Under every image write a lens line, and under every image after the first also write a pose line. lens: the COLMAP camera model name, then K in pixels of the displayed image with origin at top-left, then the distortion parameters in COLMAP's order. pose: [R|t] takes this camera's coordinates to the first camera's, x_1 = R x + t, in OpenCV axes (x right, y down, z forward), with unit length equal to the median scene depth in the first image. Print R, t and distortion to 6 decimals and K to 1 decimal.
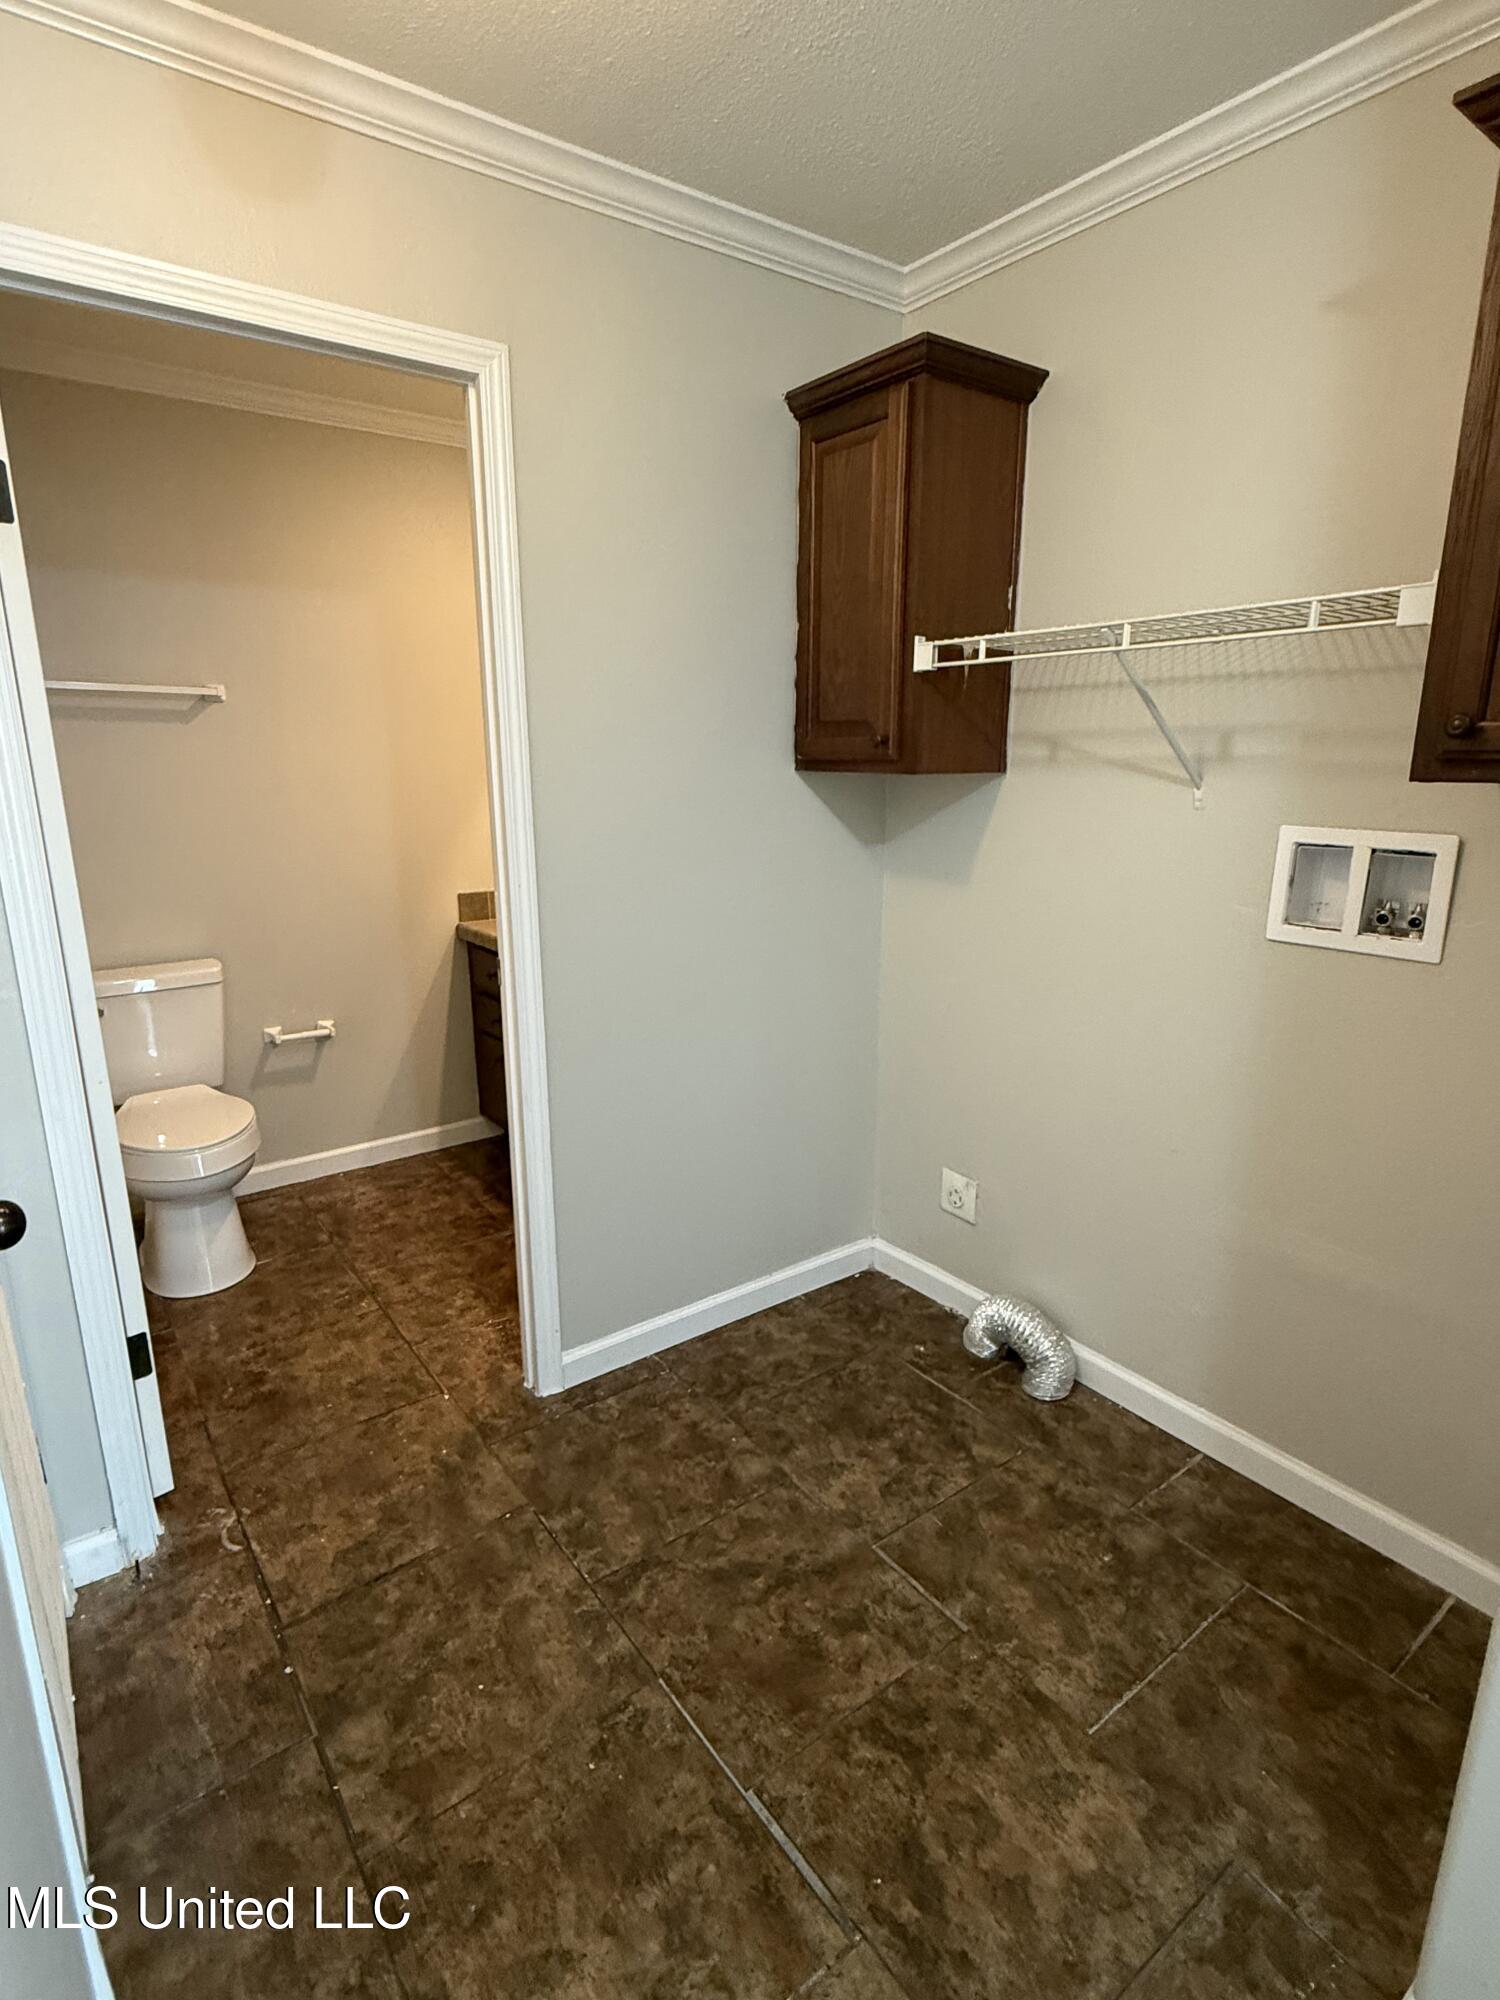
lens RADIAL K [[1011.5, 0, 748.7], [0, 1011.5, 997.8], [0, 0, 1]] dist [0.004001, 0.000102]
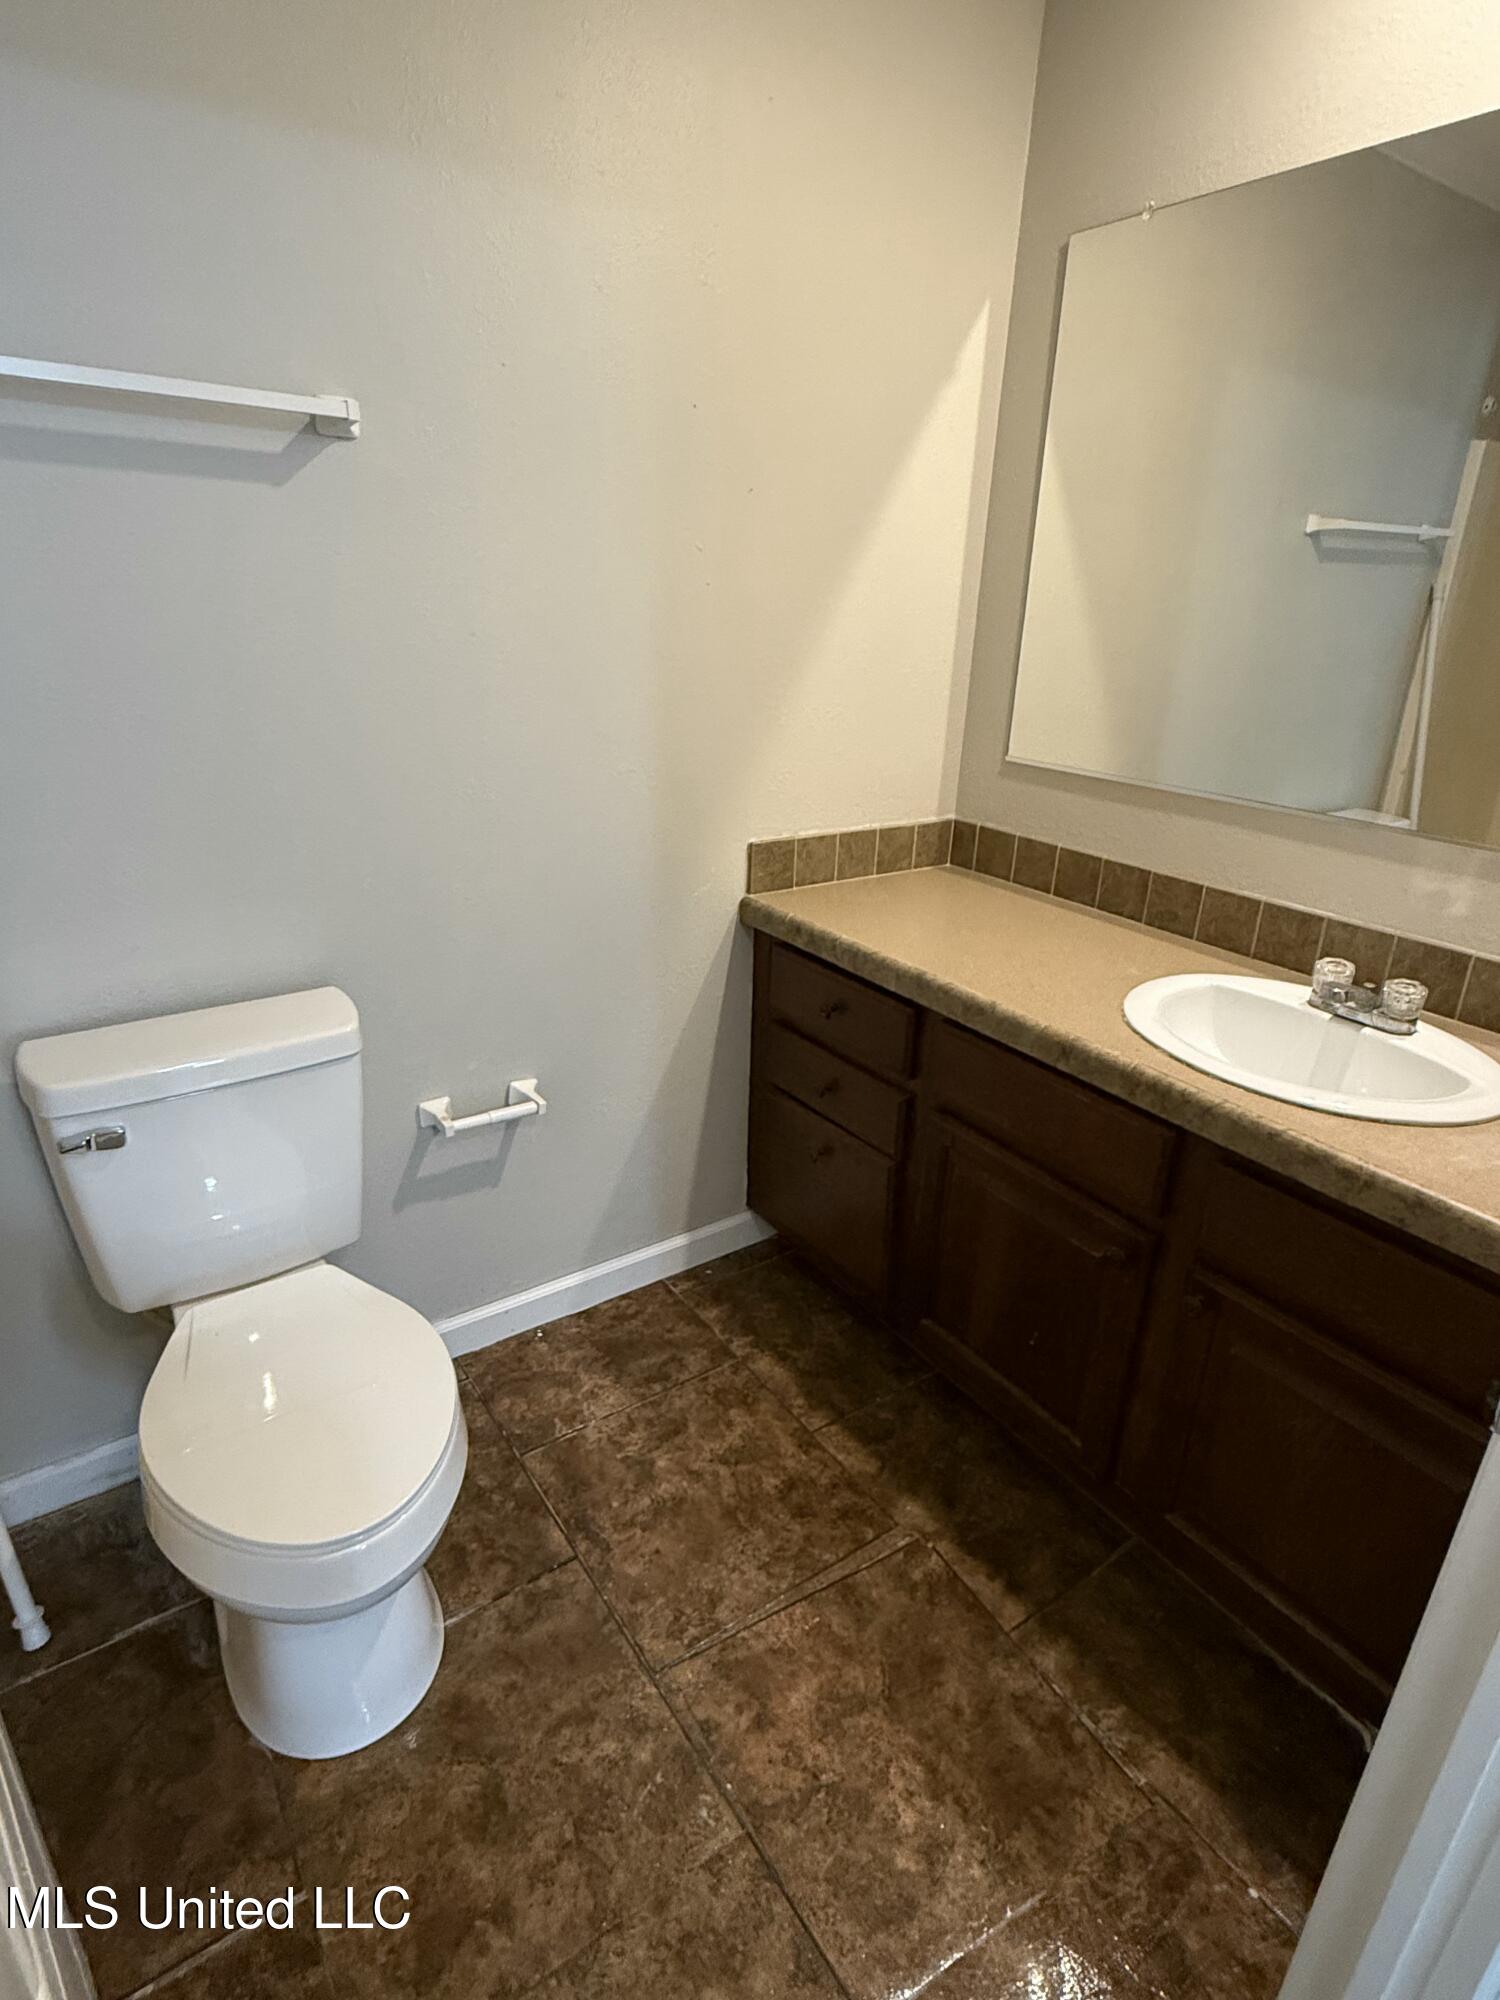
lens RADIAL K [[1048.0, 0, 750.8], [0, 1048.0, 1002.3], [0, 0, 1]] dist [-0.000341, 0.000827]
pose [[0.998731, 0.046373, -0.019649, -0.295252], [-0.043050, 0.988519, 0.144833, -0.109189], [0.026139, -0.143803, 0.989261, 0.465496]]
